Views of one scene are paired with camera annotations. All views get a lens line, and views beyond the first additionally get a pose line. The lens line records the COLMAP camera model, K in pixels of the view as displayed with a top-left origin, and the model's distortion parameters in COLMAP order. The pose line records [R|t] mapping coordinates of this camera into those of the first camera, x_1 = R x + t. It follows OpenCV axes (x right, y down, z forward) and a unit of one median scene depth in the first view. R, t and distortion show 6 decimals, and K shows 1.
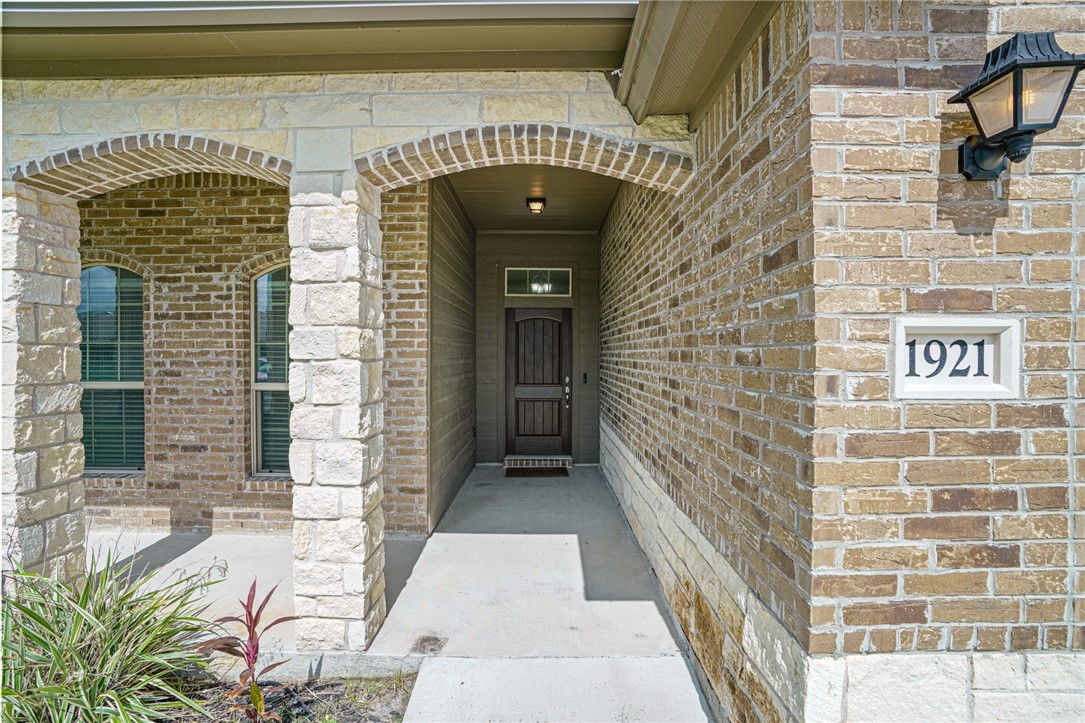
lens RADIAL K [[497.4, 0, 542.5], [0, 497.4, 361.5], [0, 0, 1]] dist [-0.026184, 0.000113]
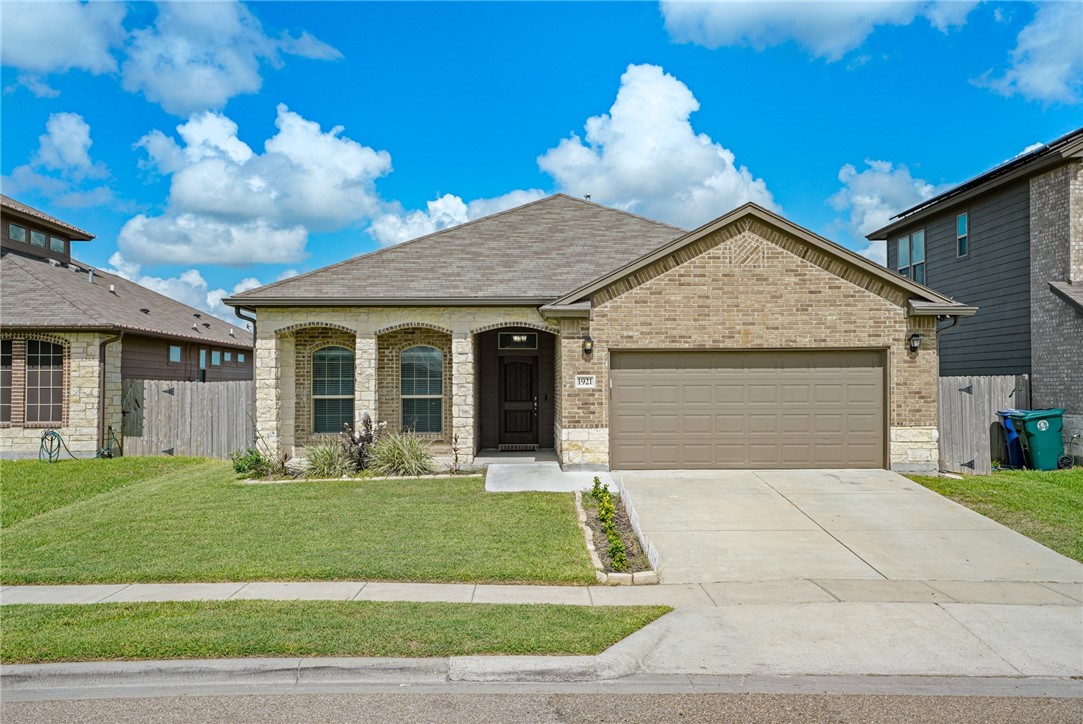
lens RADIAL K [[1091.0, 0, 541.5], [0, 1091.0, 362.0], [0, 0, 1]] dist [0.000390, -0.000068]
pose [[0.999831, -0.005628, 0.017496, 0.016775], [0.006336, 0.999151, -0.040702, 0.173817], [-0.017252, 0.040806, 0.999018, -7.320156]]
